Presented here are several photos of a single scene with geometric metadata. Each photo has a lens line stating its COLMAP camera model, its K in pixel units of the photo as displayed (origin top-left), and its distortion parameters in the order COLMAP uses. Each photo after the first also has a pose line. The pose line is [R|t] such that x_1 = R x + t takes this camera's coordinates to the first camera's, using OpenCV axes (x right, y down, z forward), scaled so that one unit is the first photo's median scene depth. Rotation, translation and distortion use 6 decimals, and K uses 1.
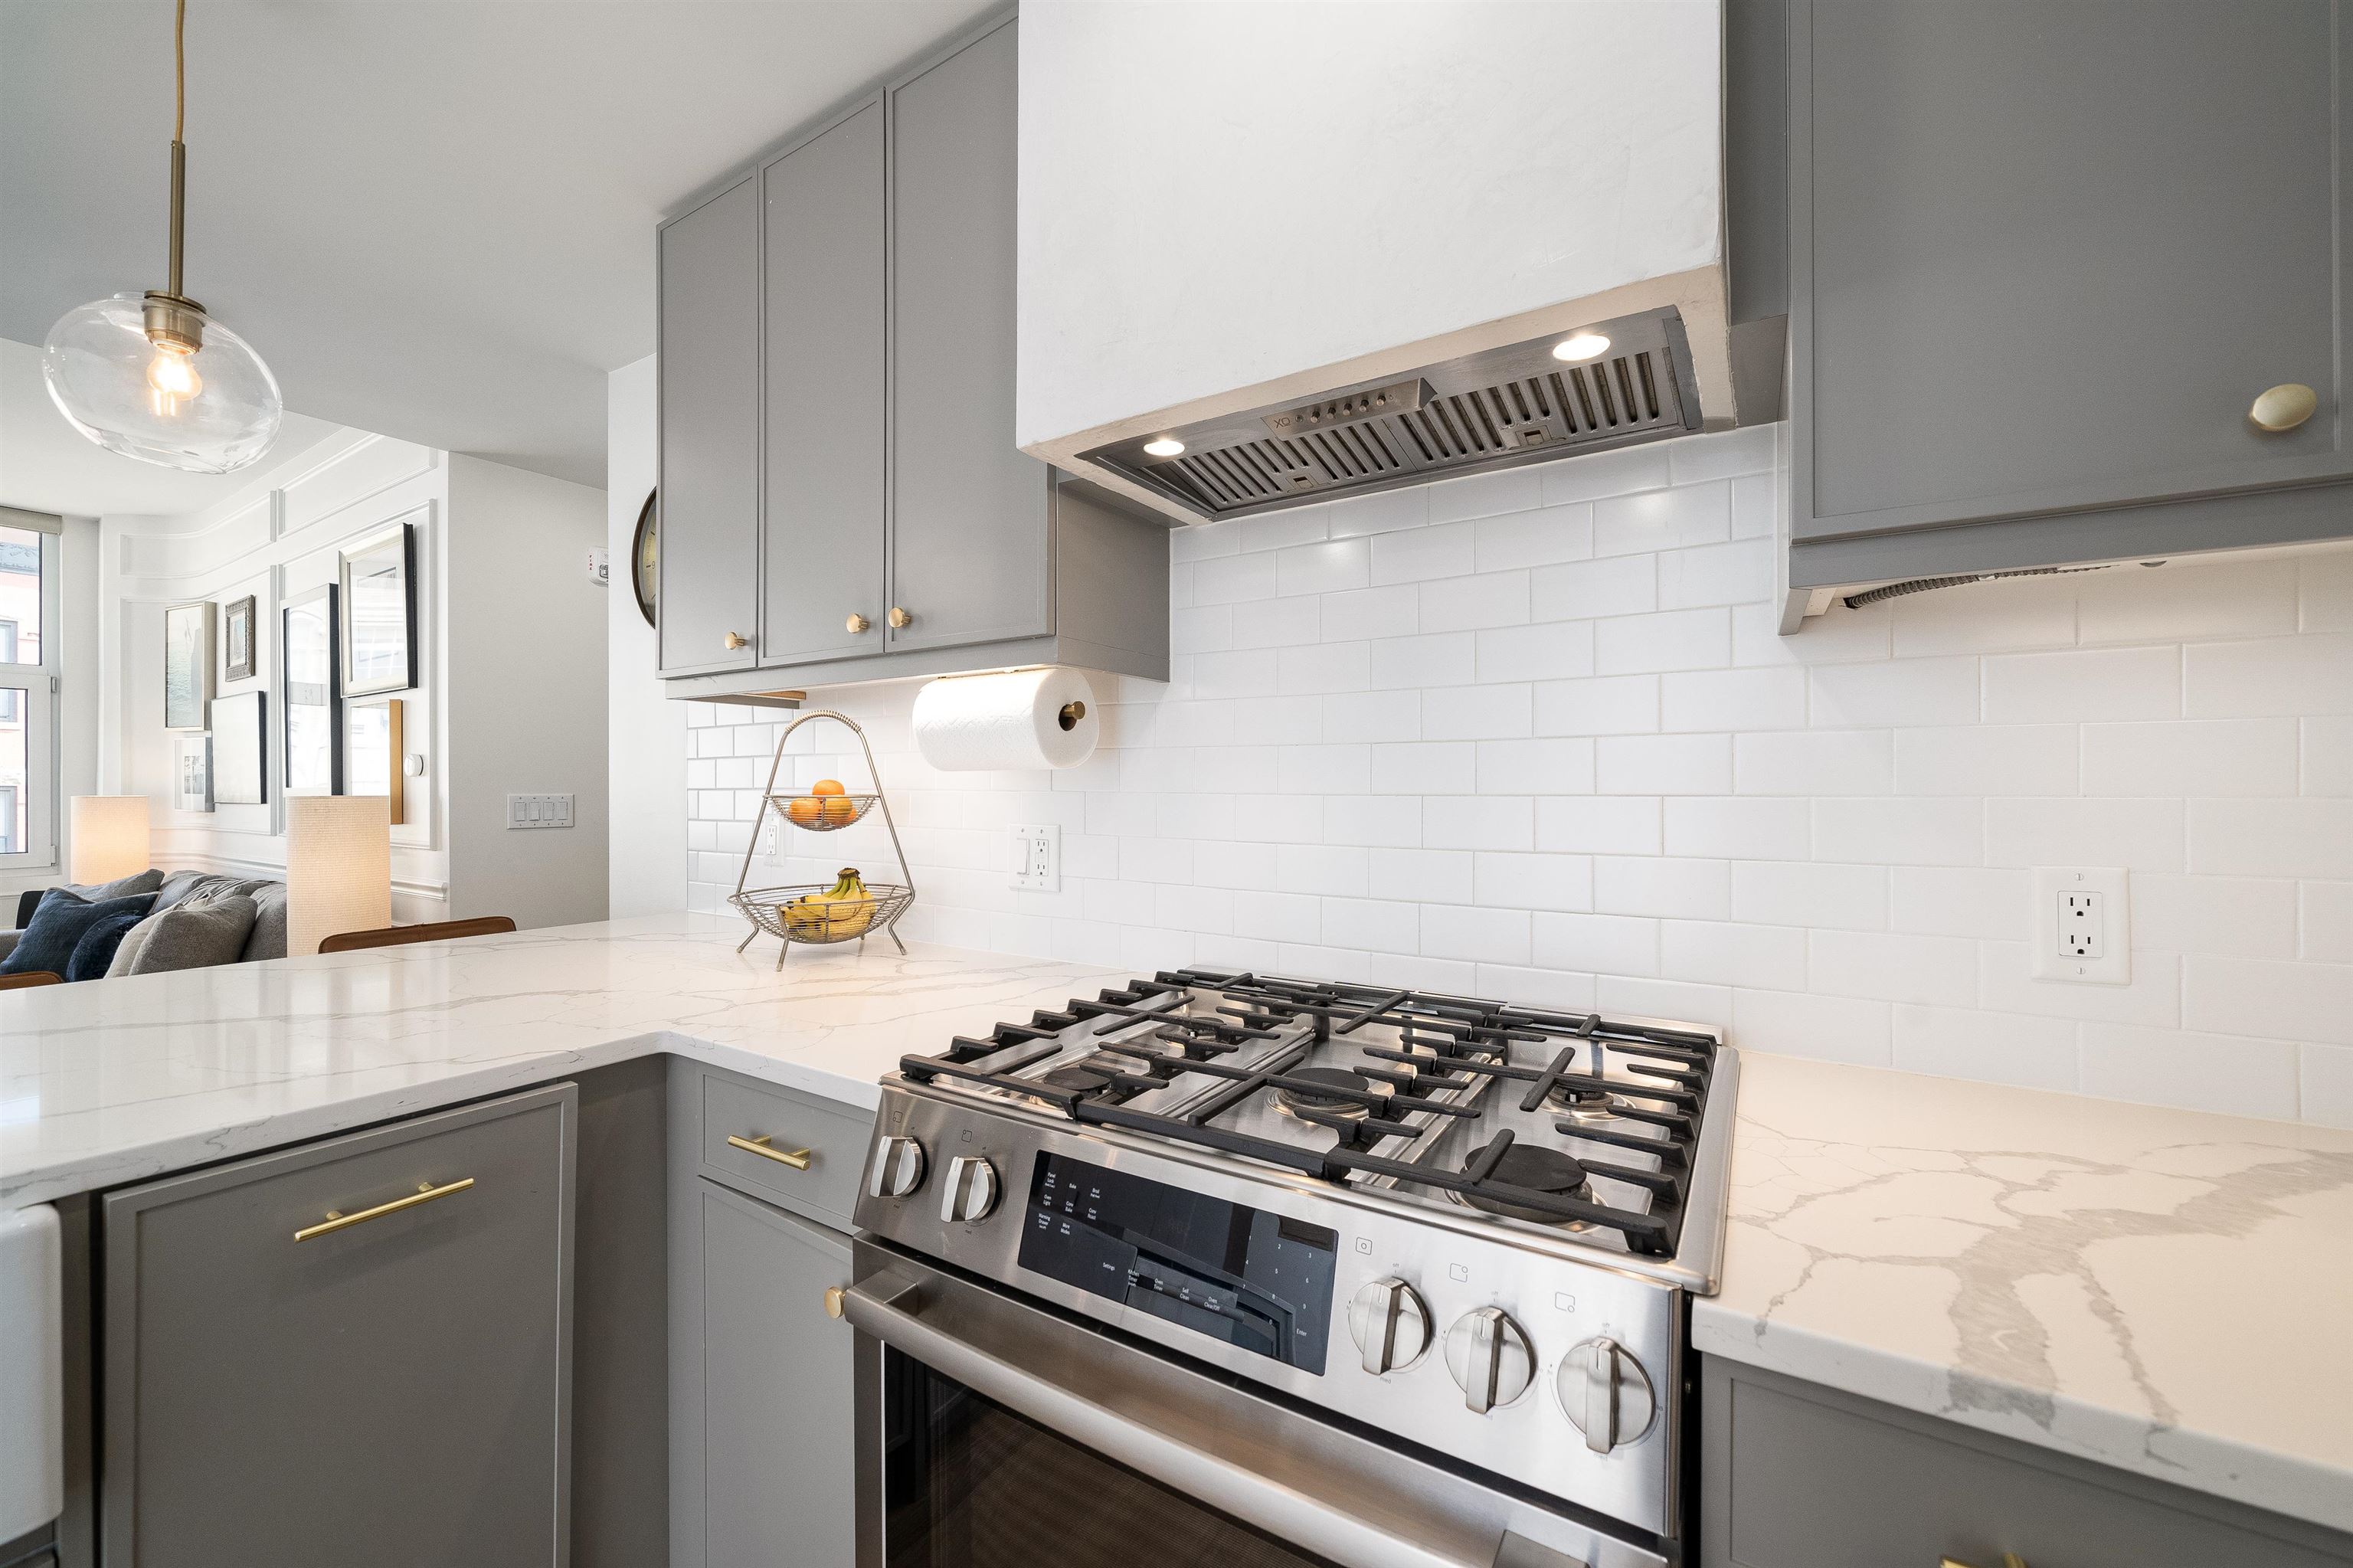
lens RADIAL K [[871.4, 0, 1200.6], [0, 871.4, 783.5], [0, 0, 1]] dist [-0.002695, -0.000199]
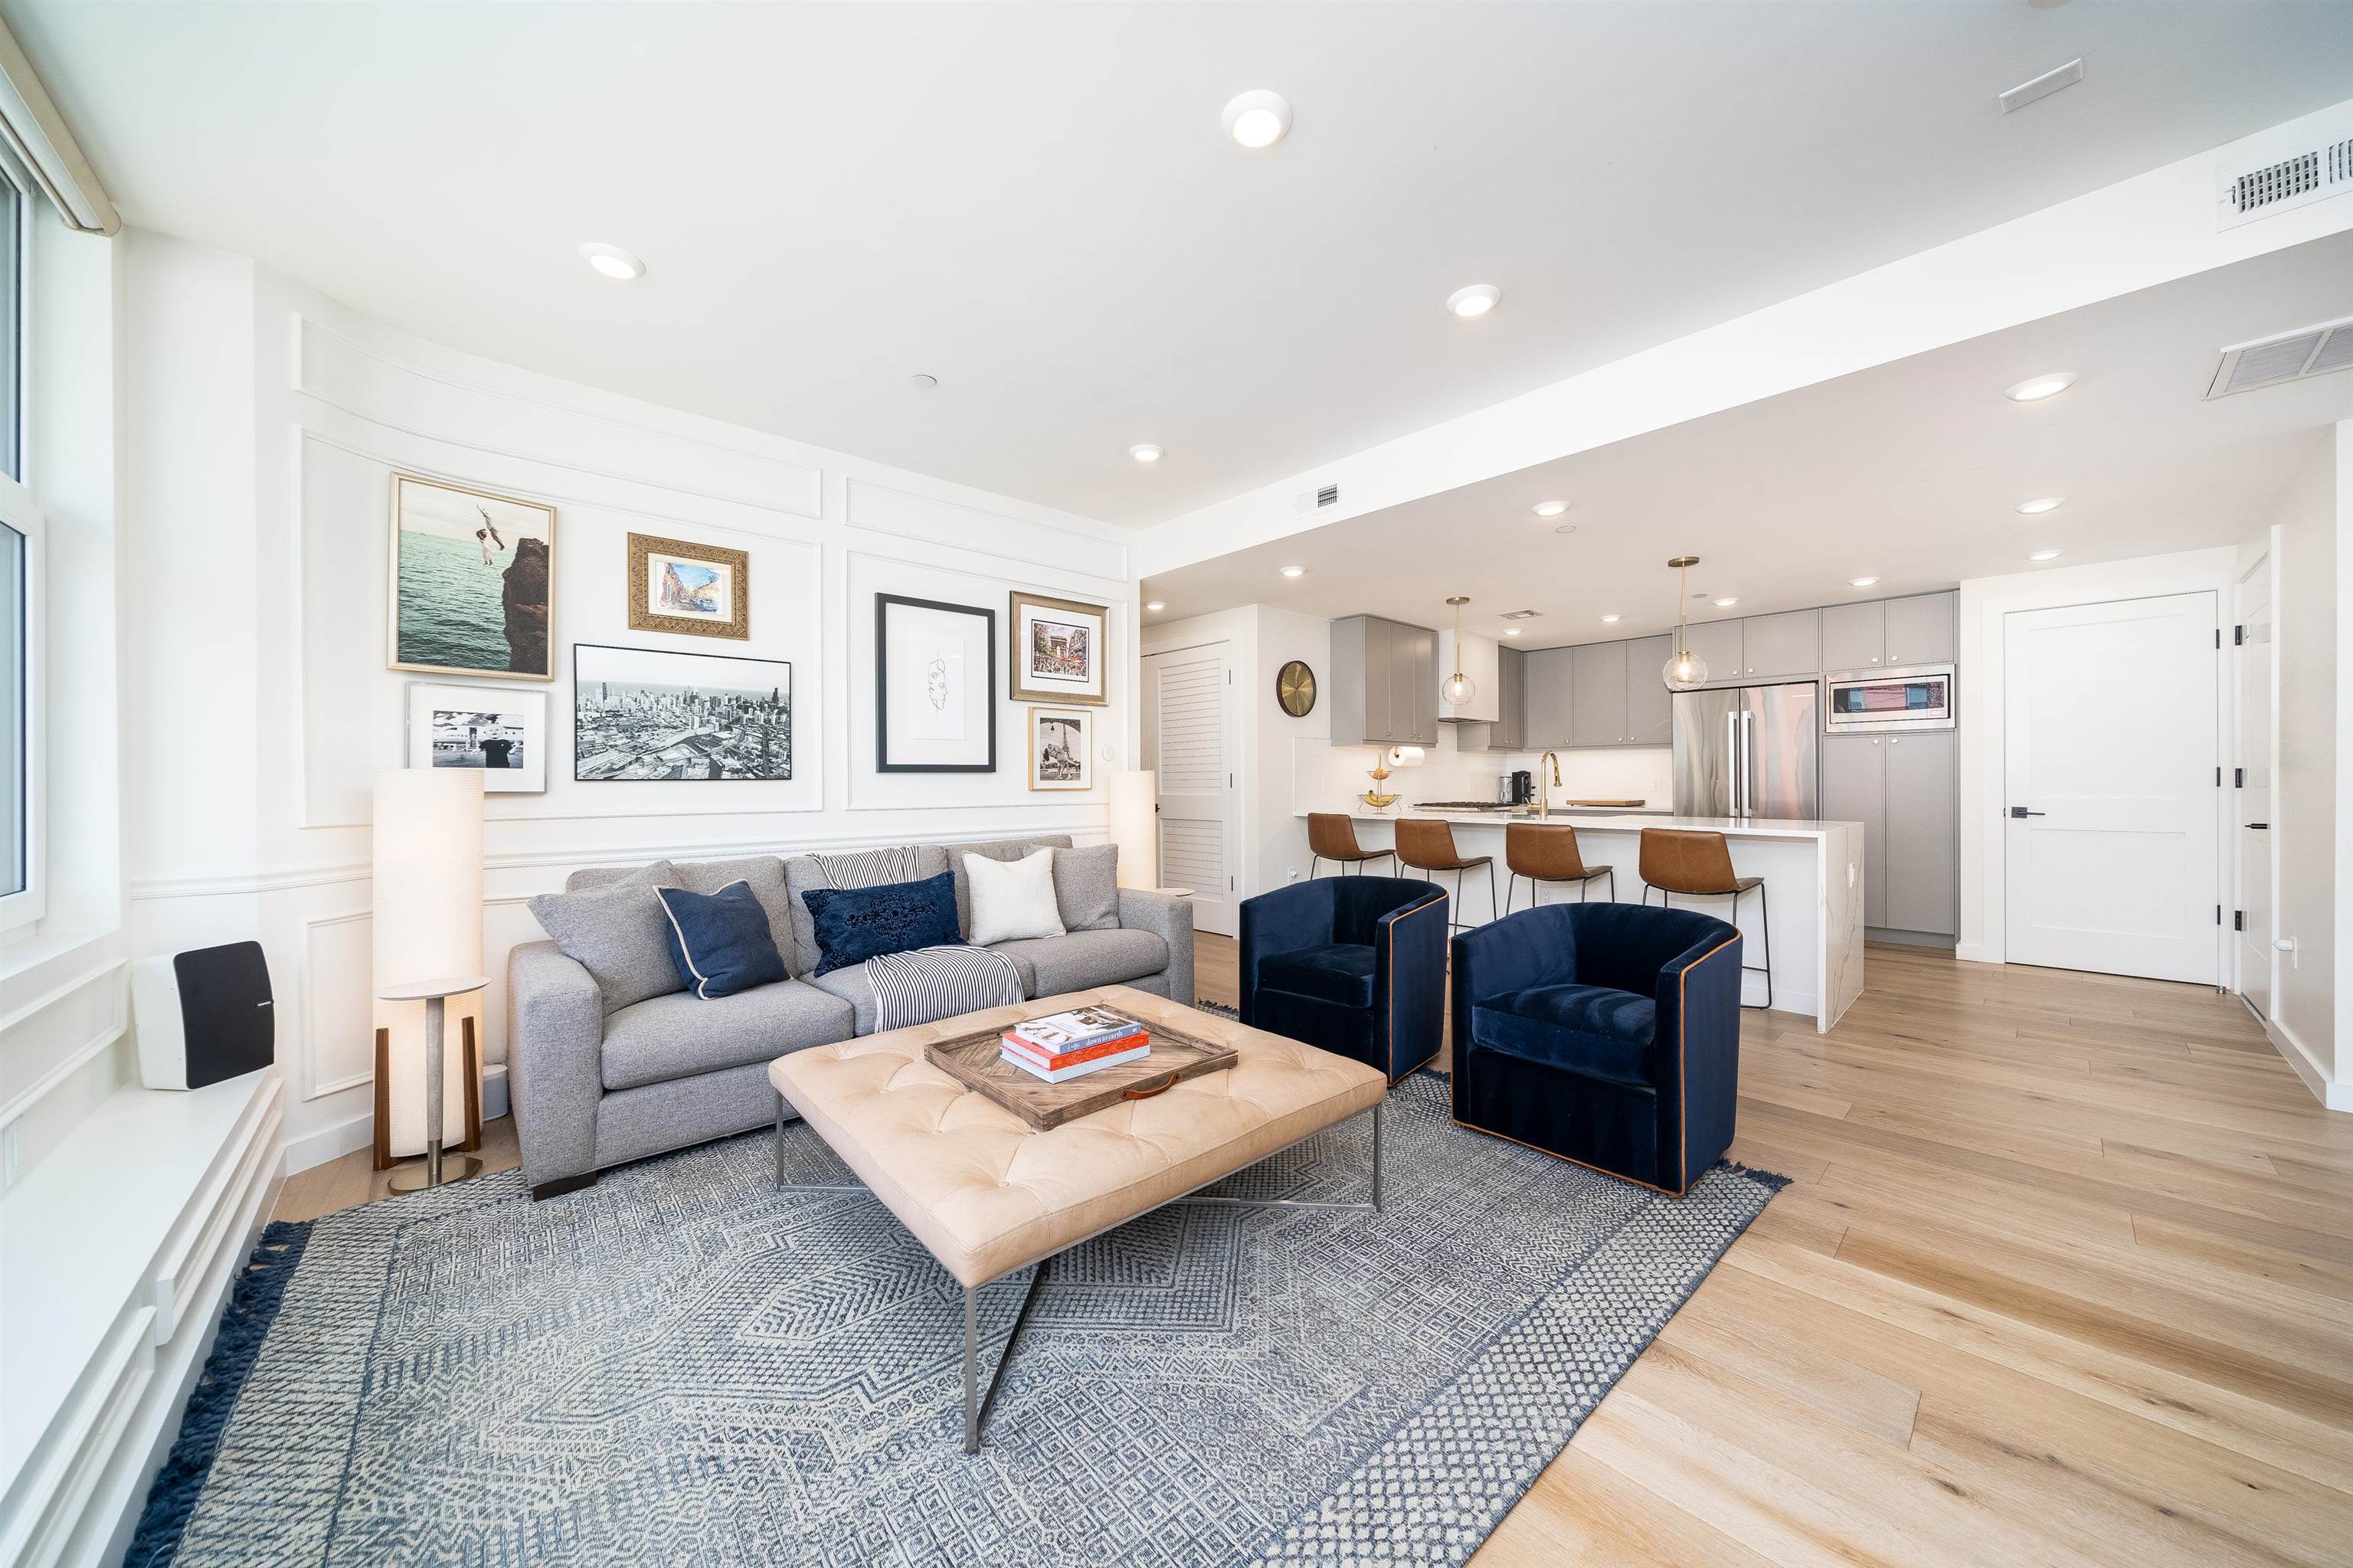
lens RADIAL K [[796.5, 0, 1182.7], [0, 796.5, 786.3], [0, 0, 1]] dist [-0.006102, -0.000095]
pose [[0.295513, -0.005294, 0.955324, -3.093251], [0.001371, 0.999986, 0.005118, 0.045606], [-0.955338, -0.000203, 0.295516, 0.554265]]
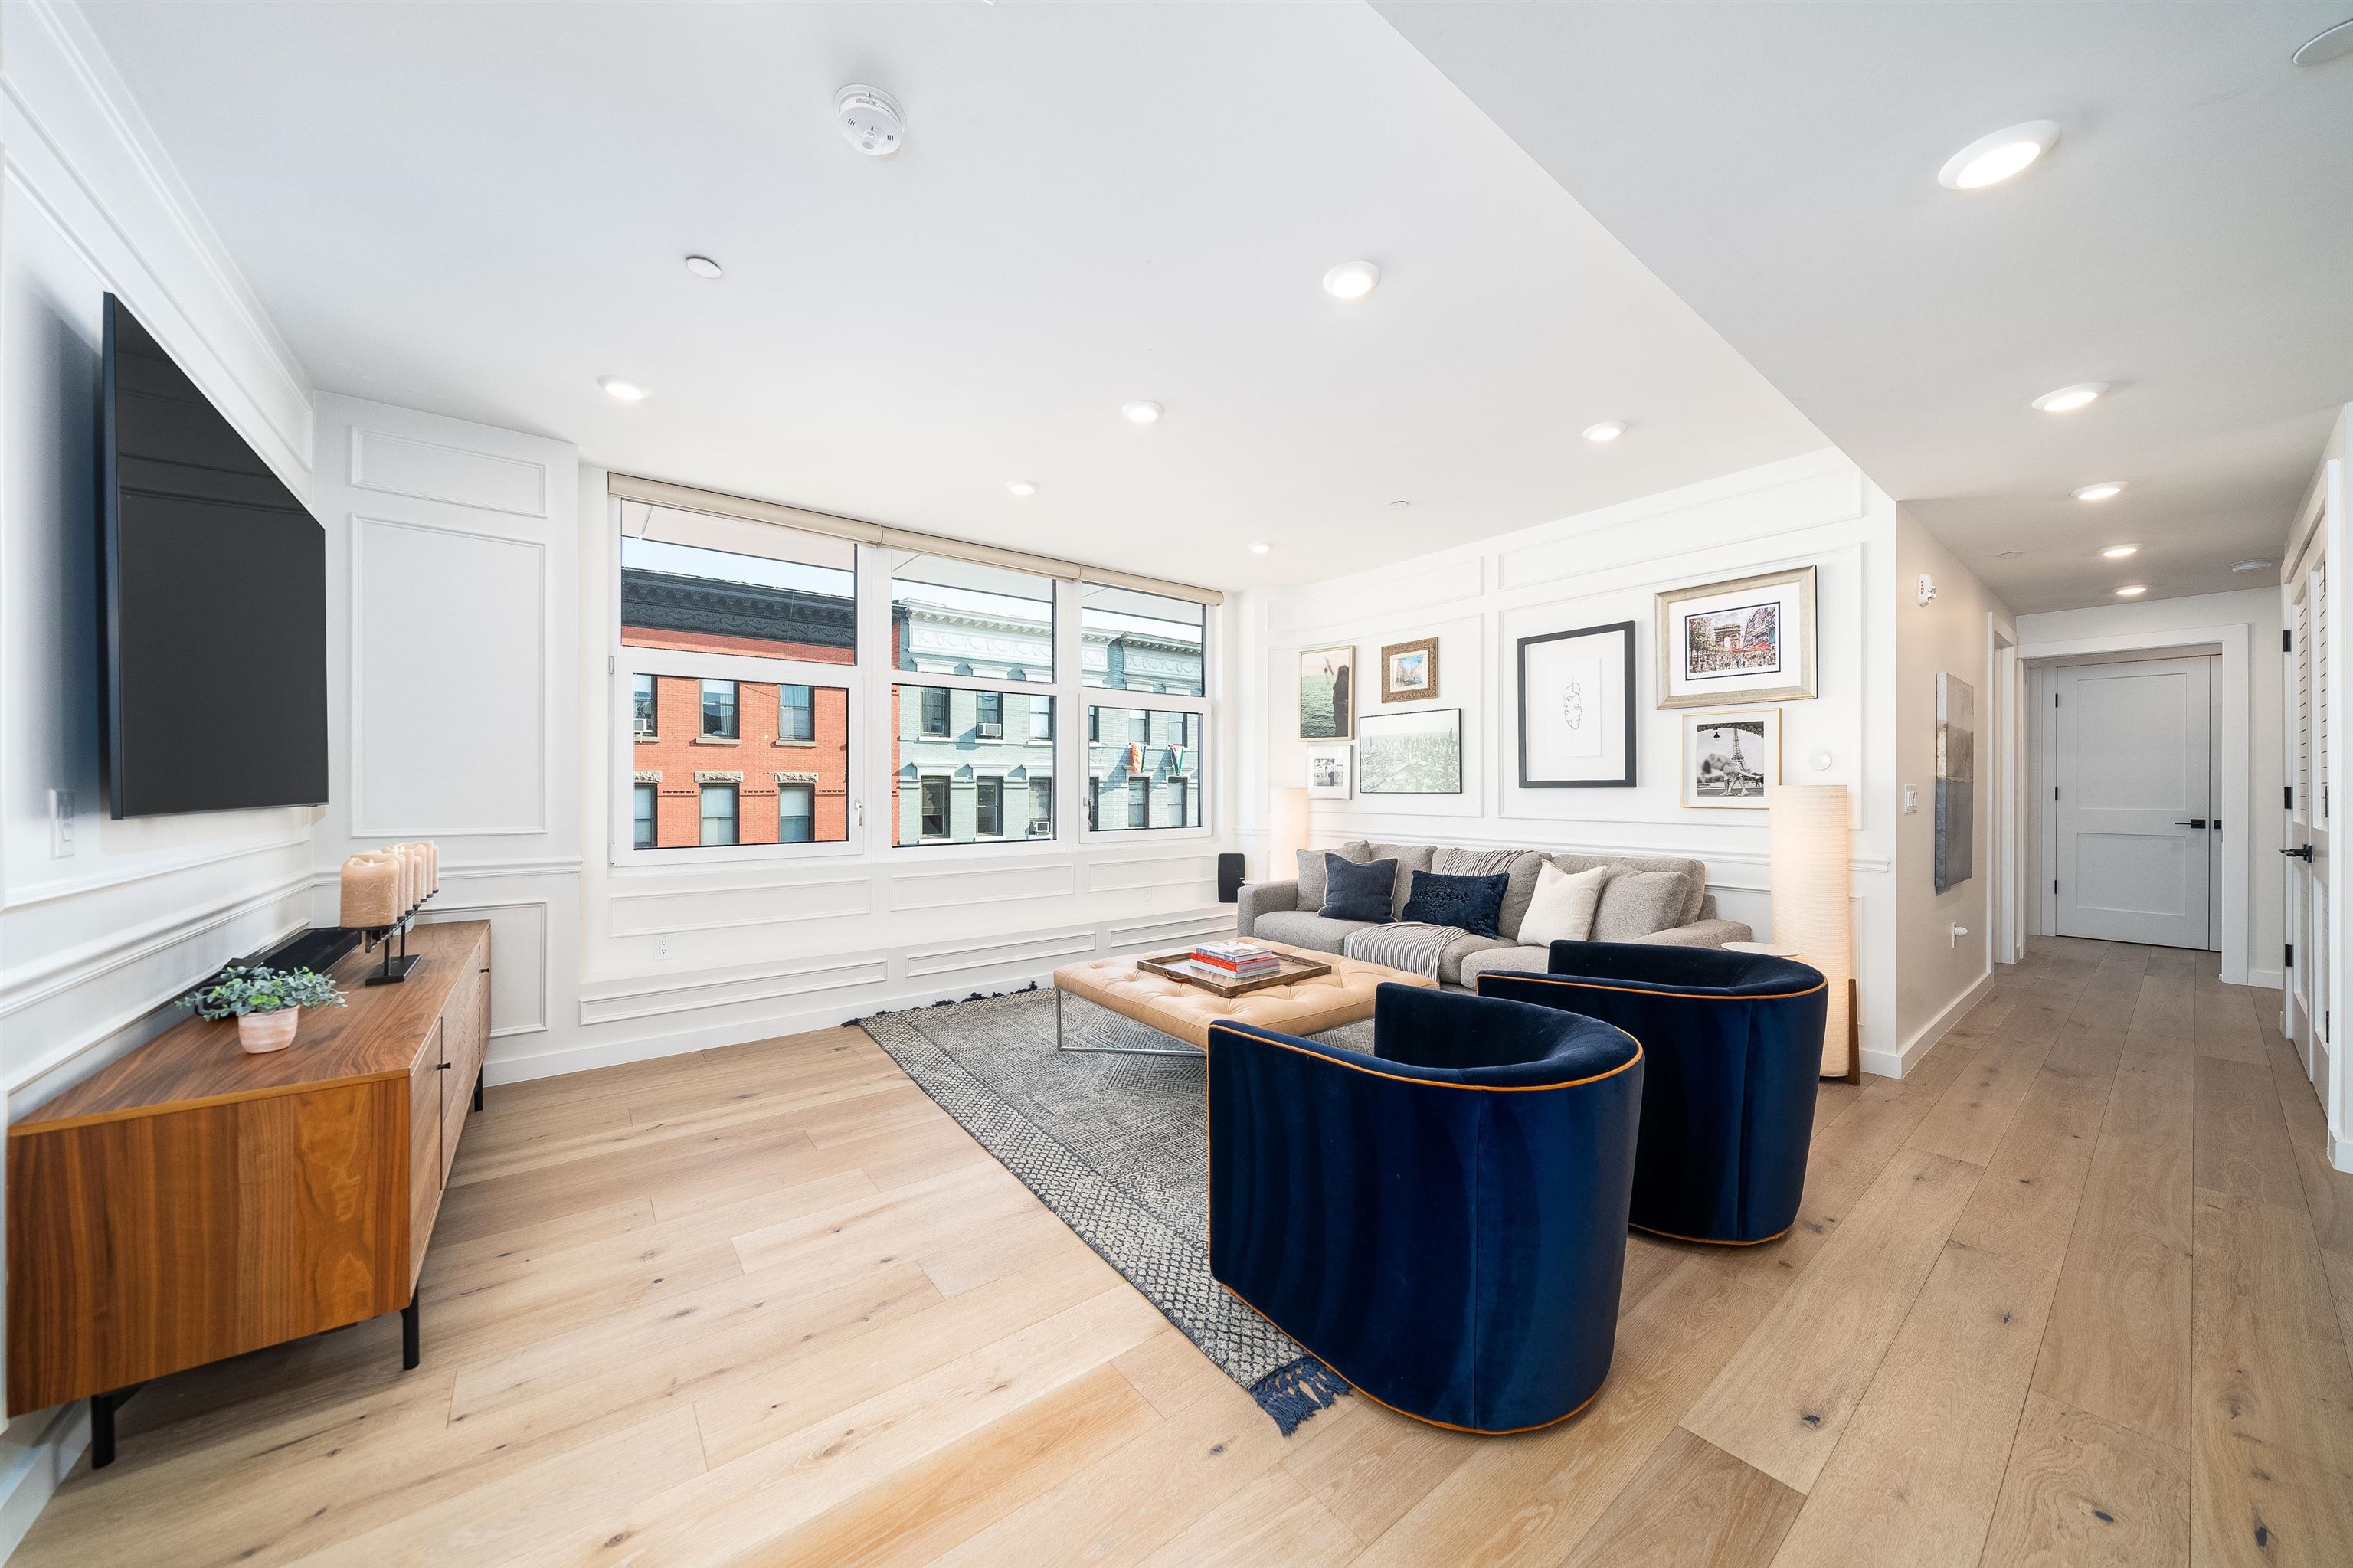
lens RADIAL K [[796.5, 0, 1182.7], [0, 796.5, 786.3], [0, 0, 1]] dist [-0.006102, -0.000095]
pose [[0.933190, 0.001613, -0.359379, -1.791125], [-0.000514, 0.999995, 0.003153, 0.015232], [0.359383, -0.002758, 0.933186, -0.497958]]
